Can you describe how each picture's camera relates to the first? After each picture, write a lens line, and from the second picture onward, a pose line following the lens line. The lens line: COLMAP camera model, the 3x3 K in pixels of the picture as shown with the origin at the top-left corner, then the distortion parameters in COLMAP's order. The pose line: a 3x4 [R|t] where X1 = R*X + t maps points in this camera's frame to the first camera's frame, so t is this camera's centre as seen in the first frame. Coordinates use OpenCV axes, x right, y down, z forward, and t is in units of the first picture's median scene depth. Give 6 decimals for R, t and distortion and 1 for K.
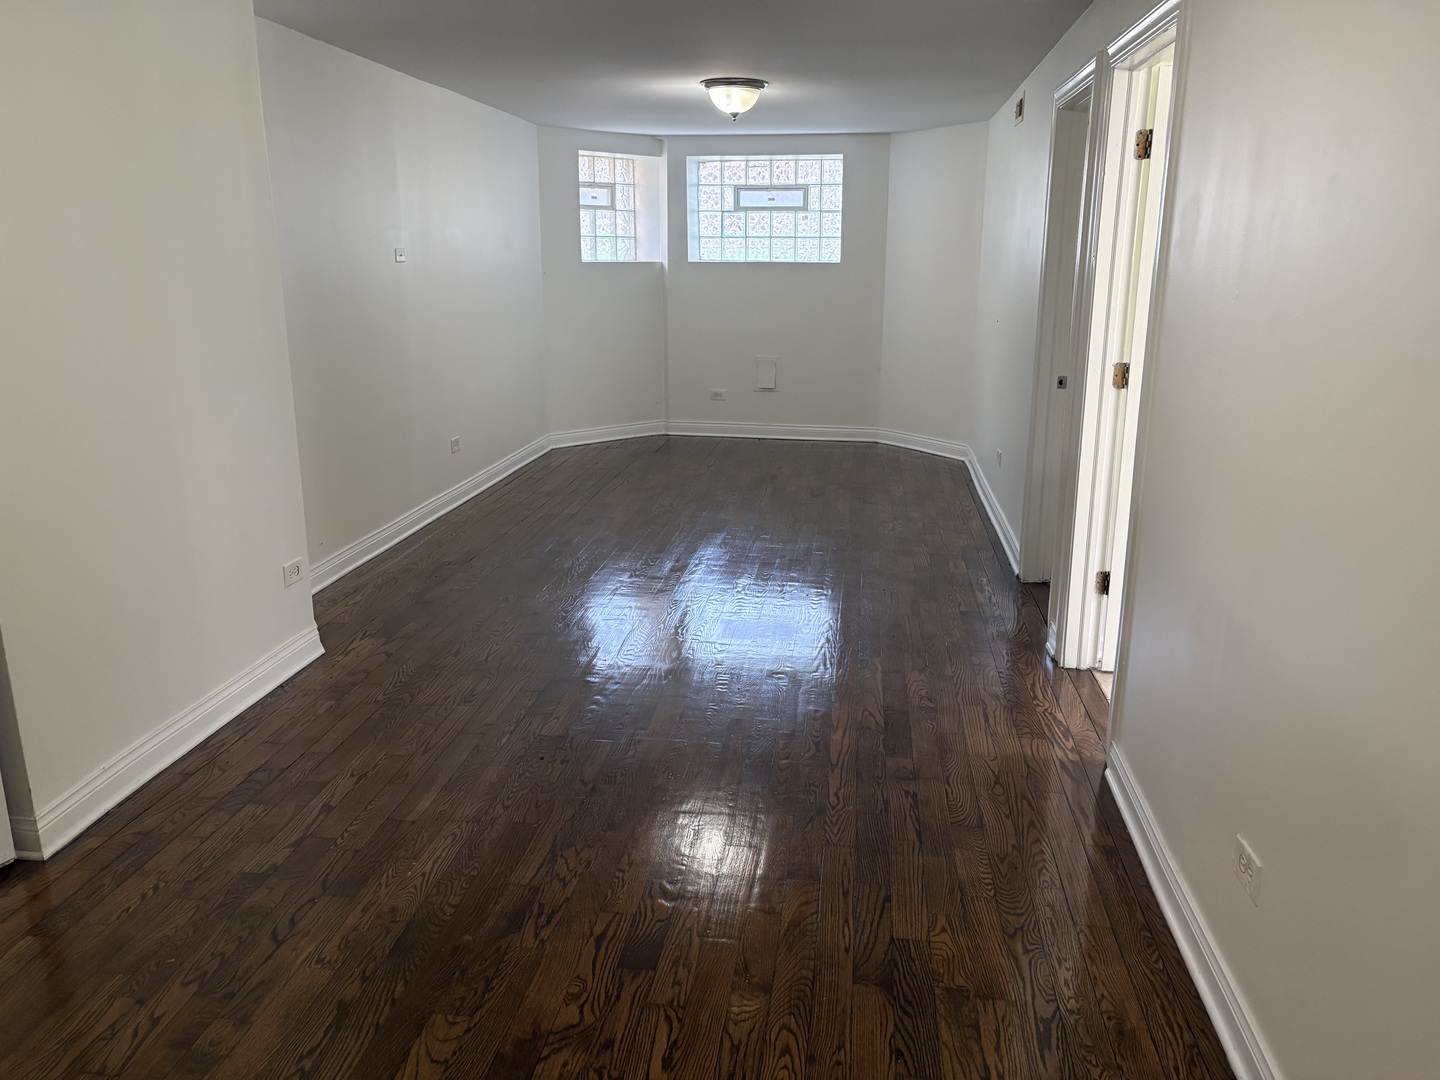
lens RADIAL K [[1099.4, 0, 745.2], [0, 1099.4, 559.9], [0, 0, 1]] dist [0.057682, -0.060080]
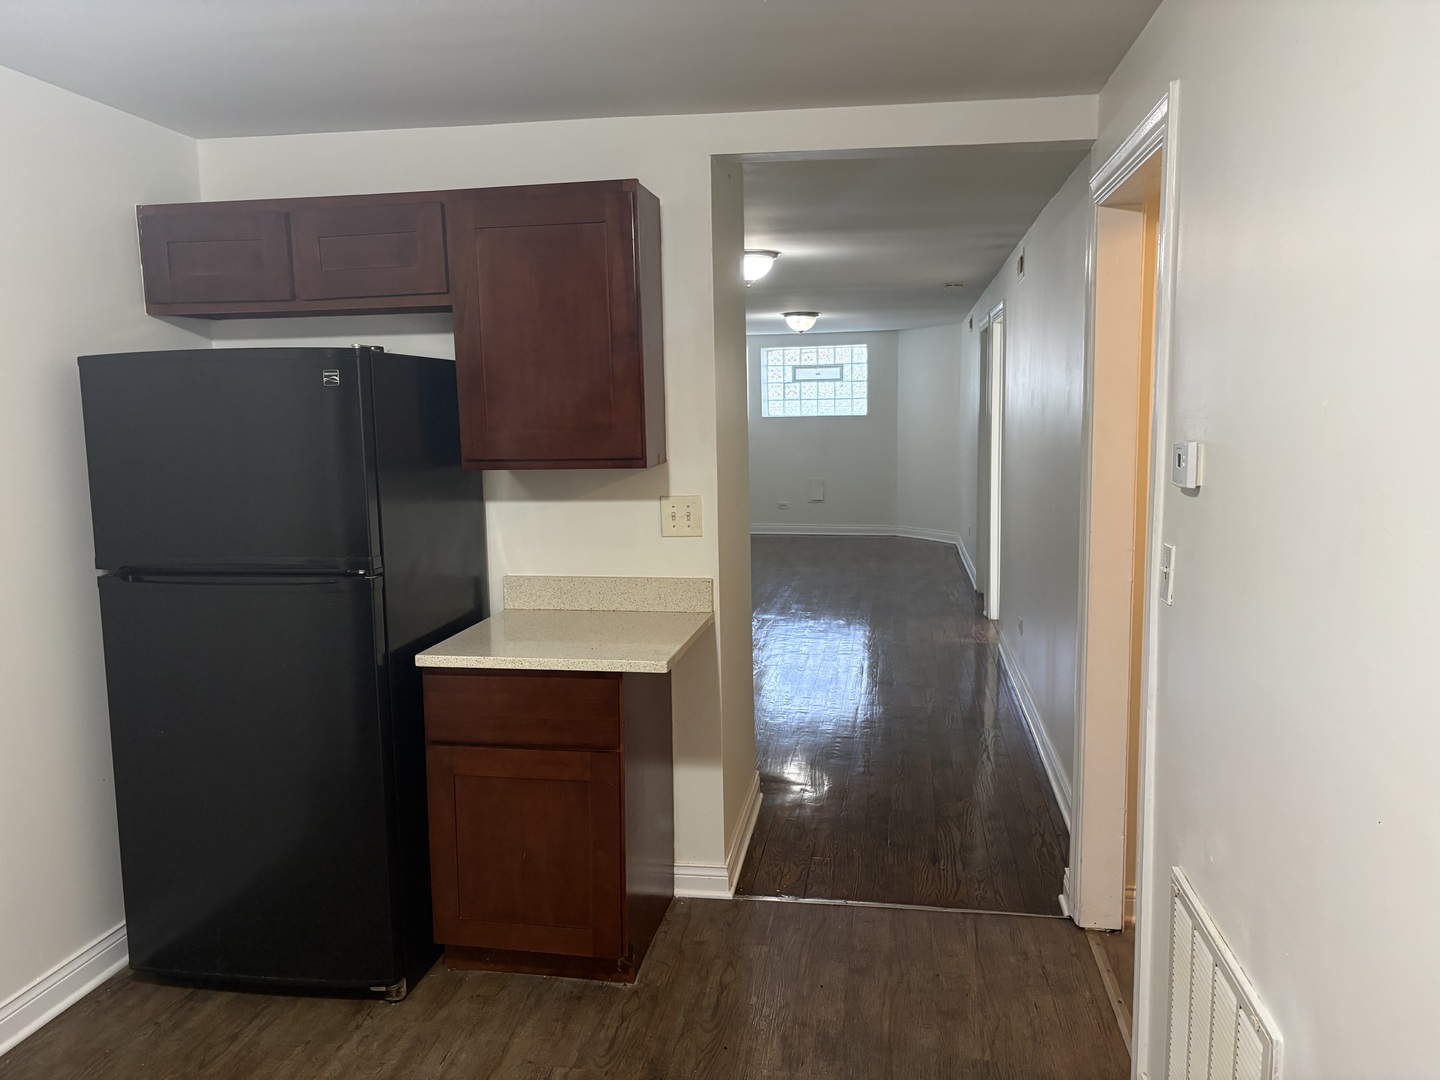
lens RADIAL K [[1099.4, 0, 715.3], [0, 1099.4, 540.3], [0, 0, 1]] dist [0.057682, -0.060080]
pose [[0.998323, -0.013323, -0.056344, -0.032196], [0.004424, 0.987872, -0.155205, 0.113411], [0.057728, 0.154695, 0.986274, -0.400597]]
